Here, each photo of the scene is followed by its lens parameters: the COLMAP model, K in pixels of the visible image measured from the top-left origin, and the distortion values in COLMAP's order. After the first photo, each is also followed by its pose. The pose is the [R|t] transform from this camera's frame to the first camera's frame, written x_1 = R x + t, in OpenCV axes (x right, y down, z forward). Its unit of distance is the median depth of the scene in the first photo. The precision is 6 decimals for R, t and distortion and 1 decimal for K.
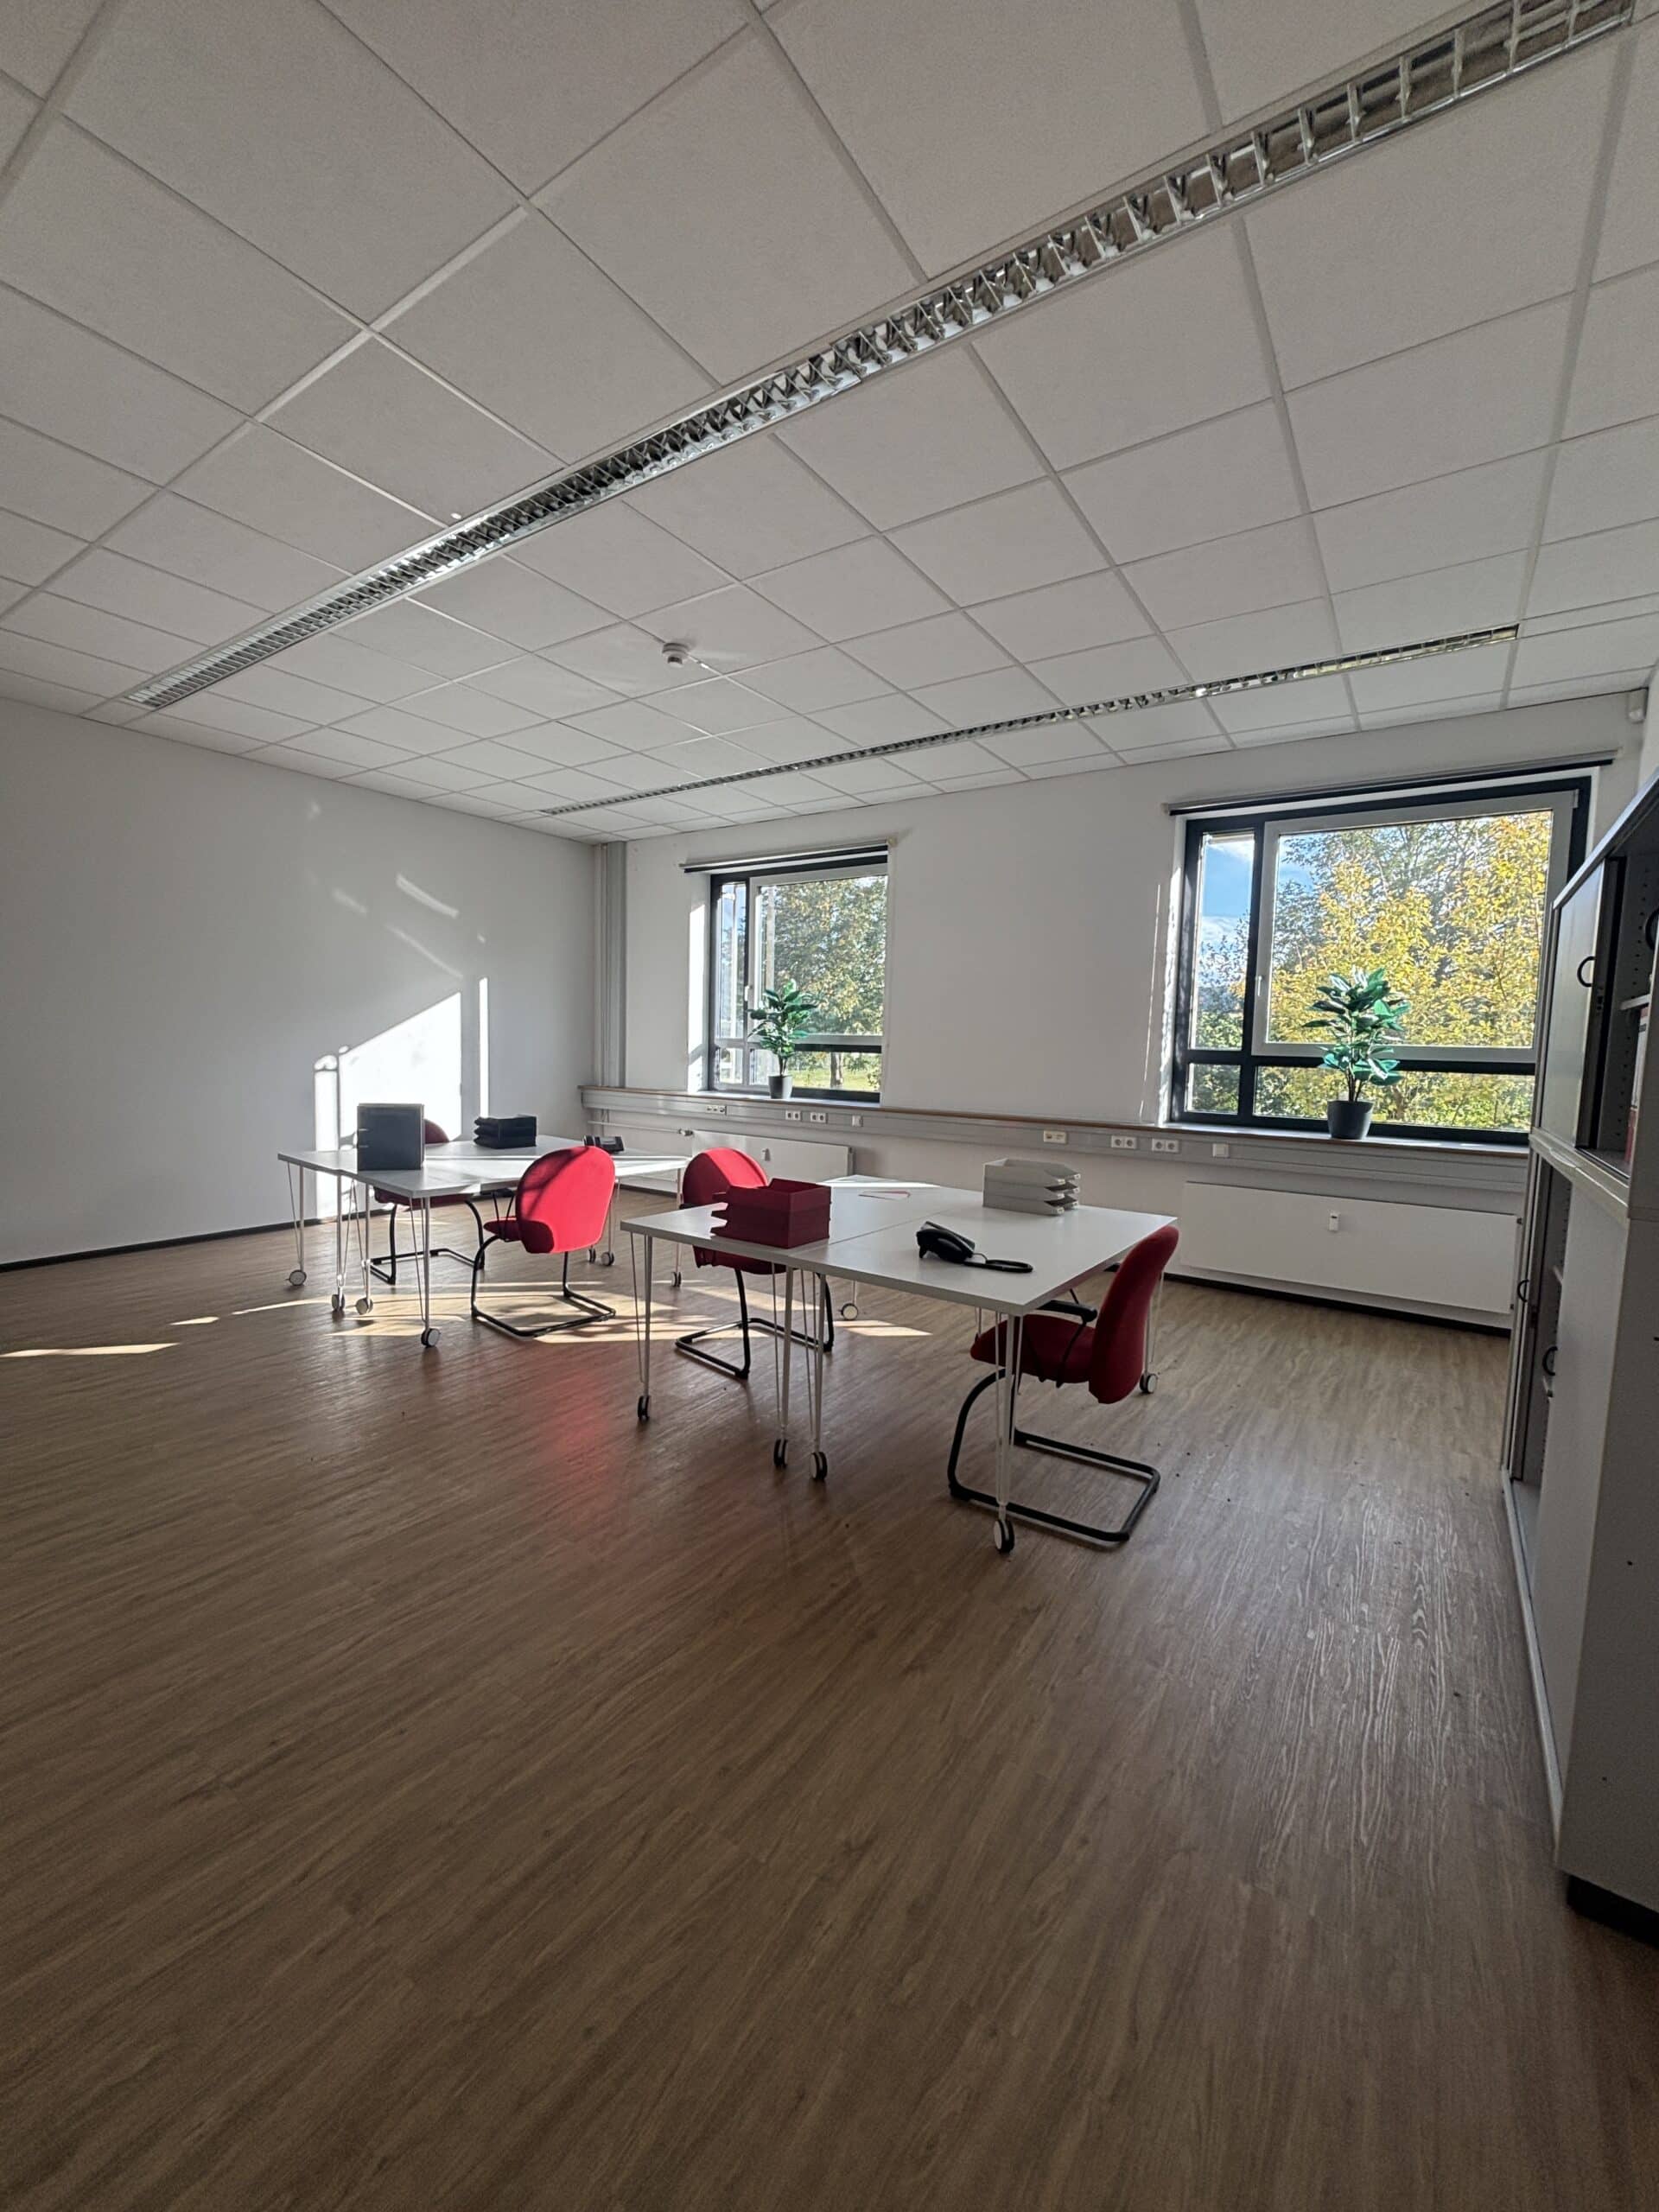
lens RADIAL K [[892.7, 0, 831.3], [0, 892.7, 1102.0], [0, 0, 1]] dist [0.000367, 0.000157]
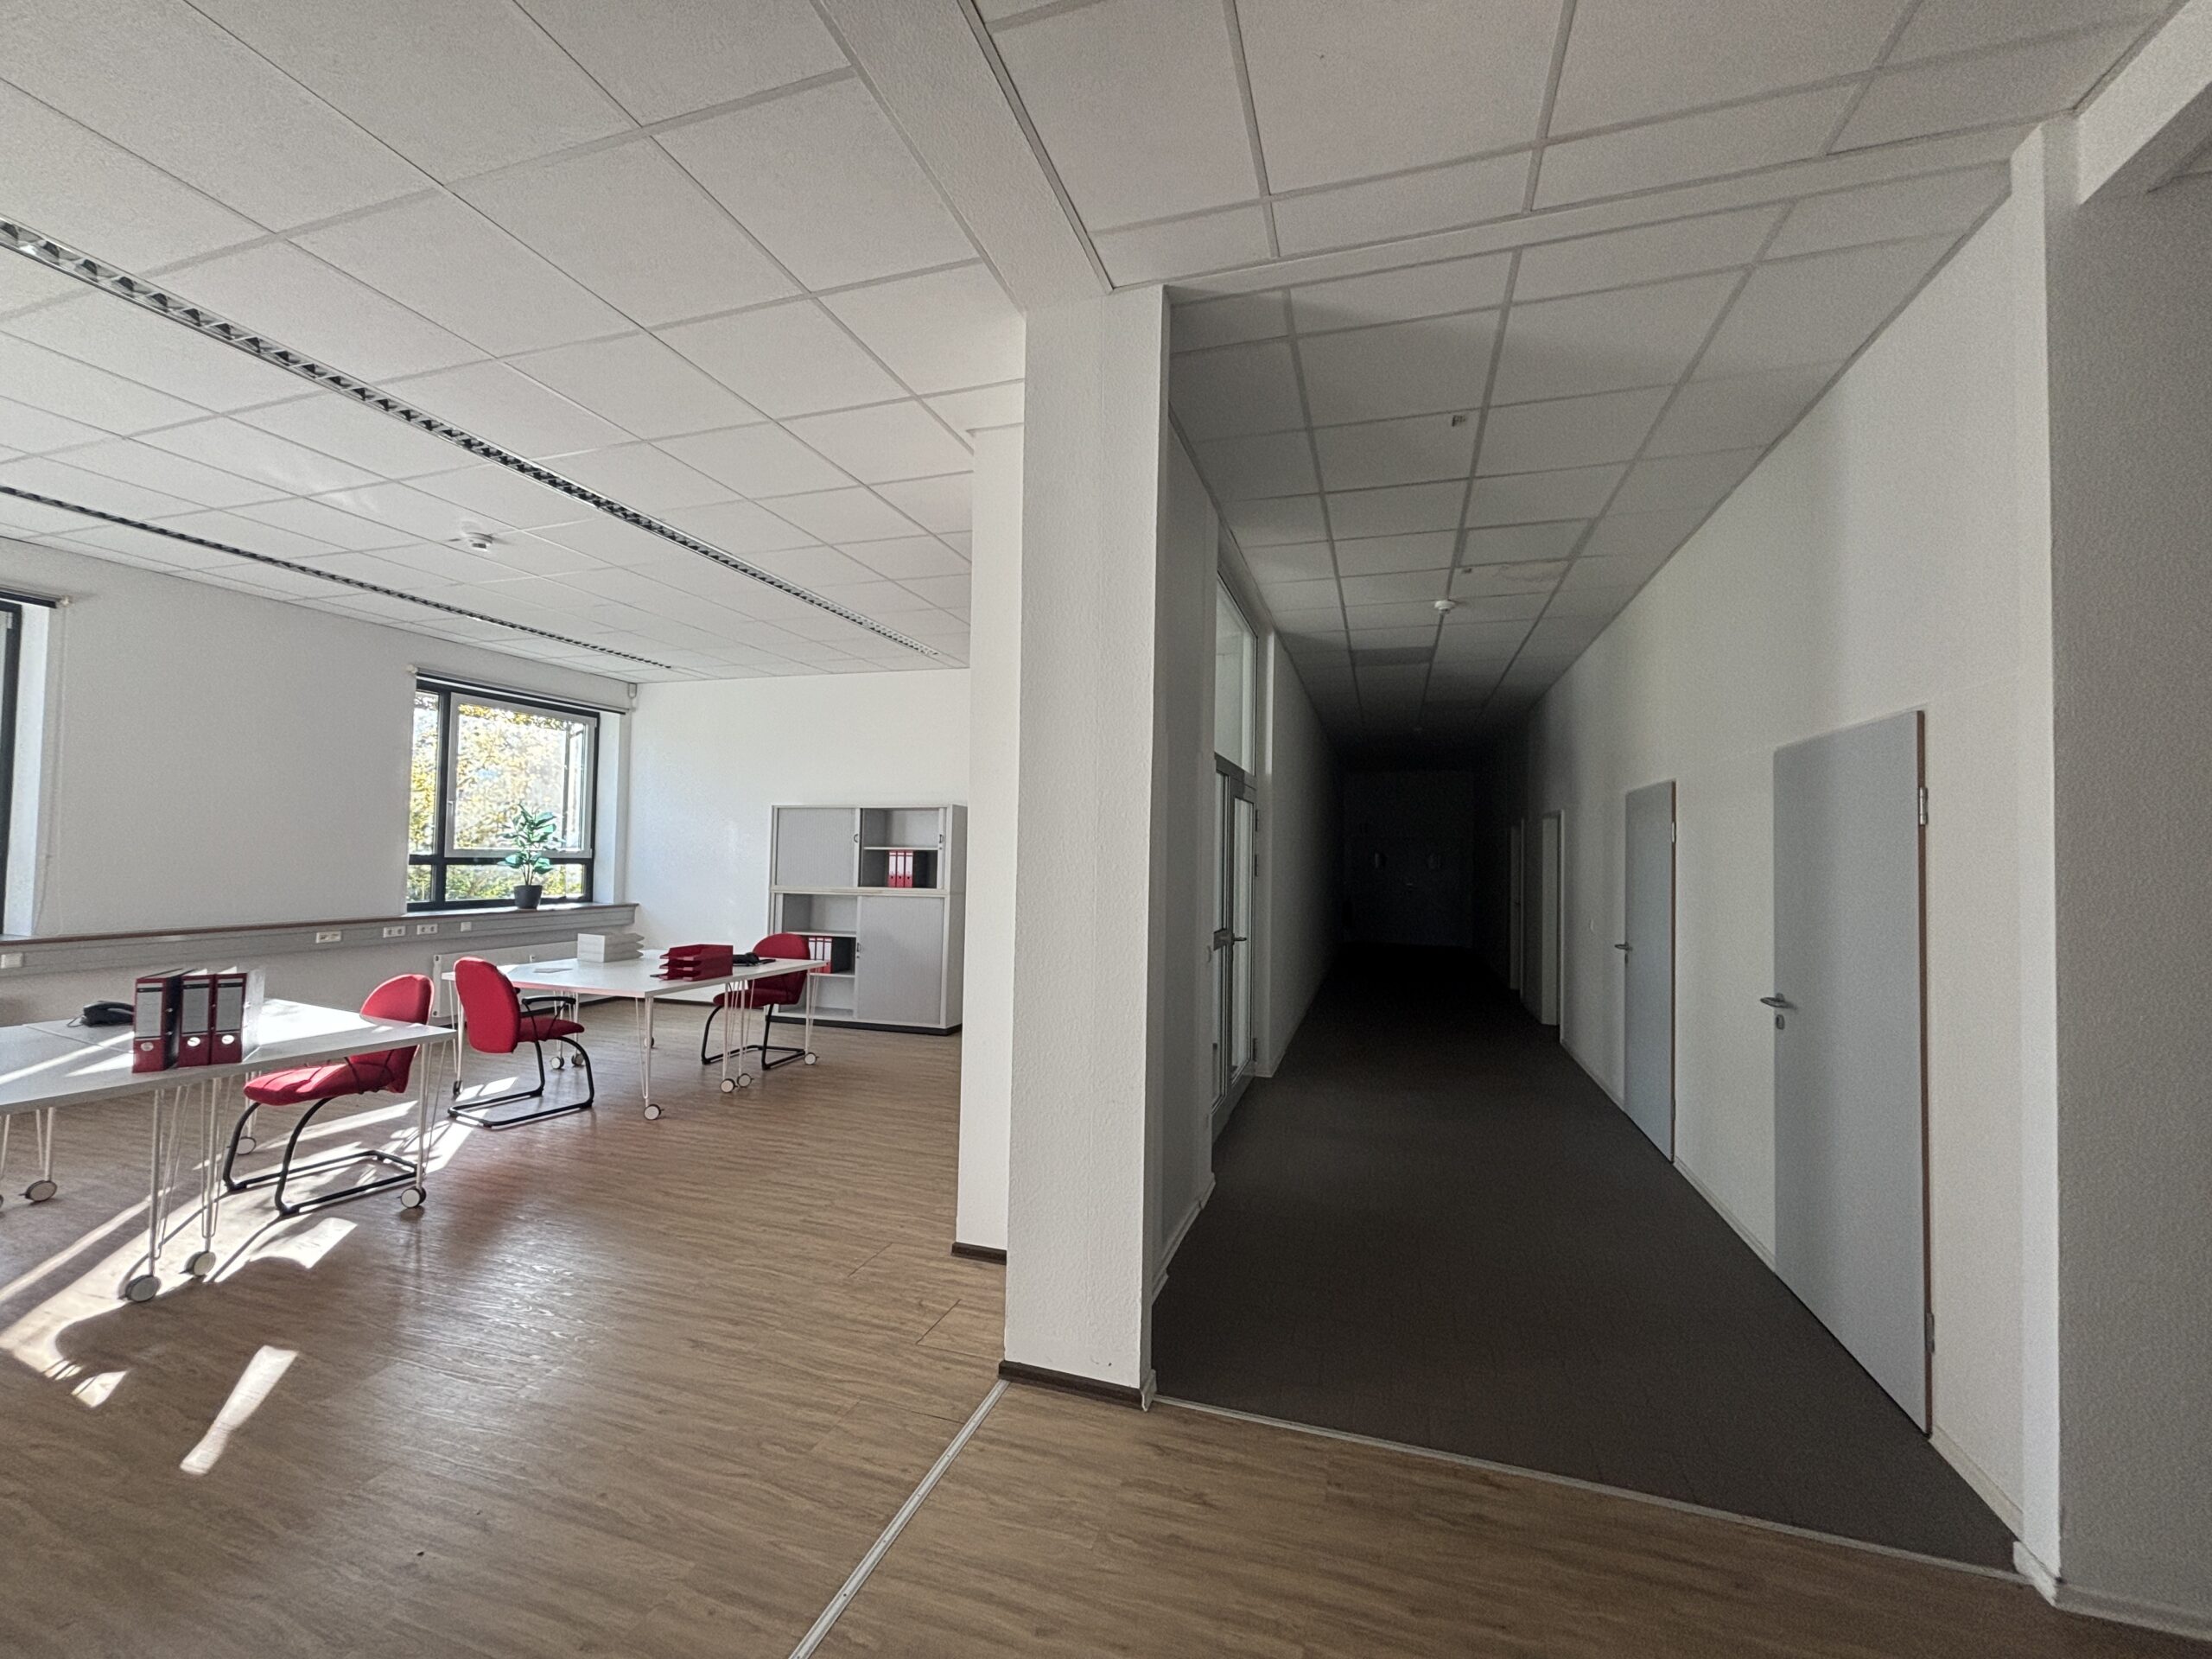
lens RADIAL K [[892.7, 0, 1103.2], [0, 892.7, 828.3], [0, 0, 1]] dist [0.000367, 0.000157]
pose [[-0.283897, -0.005269, 0.958840, -1.665478], [0.037476, 0.999160, 0.016586, -0.118606], [-0.958122, 0.040642, -0.283461, 0.604121]]
